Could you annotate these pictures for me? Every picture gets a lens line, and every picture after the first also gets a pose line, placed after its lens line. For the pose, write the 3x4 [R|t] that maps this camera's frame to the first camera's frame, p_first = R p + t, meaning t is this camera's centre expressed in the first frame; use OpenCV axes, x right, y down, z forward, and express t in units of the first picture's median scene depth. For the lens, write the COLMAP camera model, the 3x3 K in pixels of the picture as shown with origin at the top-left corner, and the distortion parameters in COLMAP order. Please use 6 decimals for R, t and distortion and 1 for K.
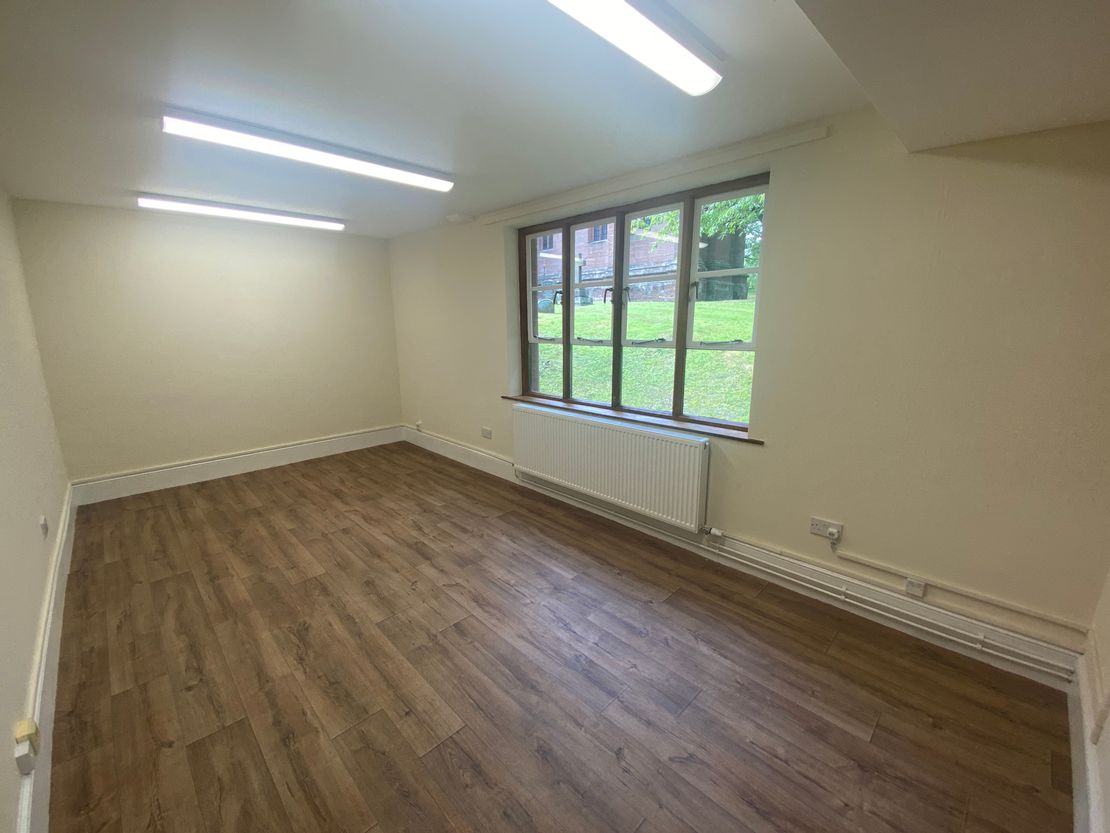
lens RADIAL K [[455.1, 0, 552.6], [0, 455.1, 417.4], [0, 0, 1]] dist [0.064532, -0.041411]
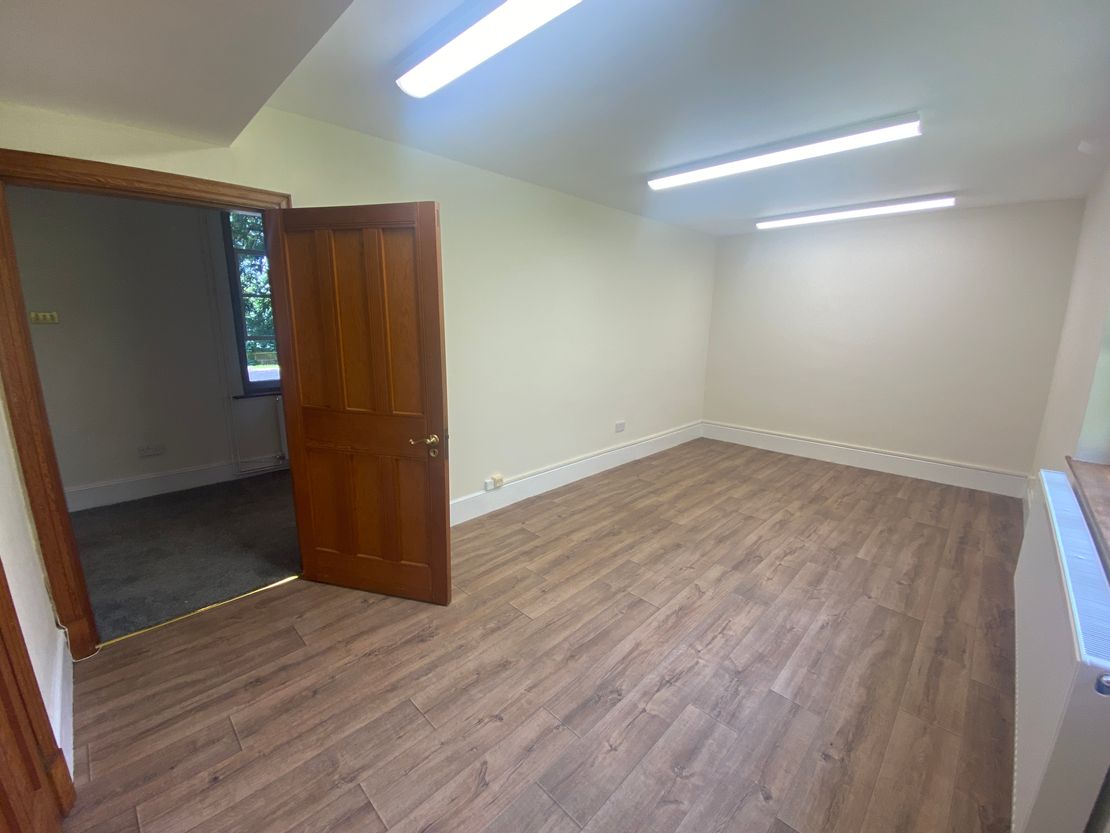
lens RADIAL K [[455.1, 0, 552.6], [0, 455.1, 417.4], [0, 0, 1]] dist [0.064532, -0.041411]
pose [[0.019726, 0.215394, -0.976328, 0.549649], [-0.222353, 0.953007, 0.205757, -0.092611], [0.974767, 0.213031, 0.066693, 0.484869]]
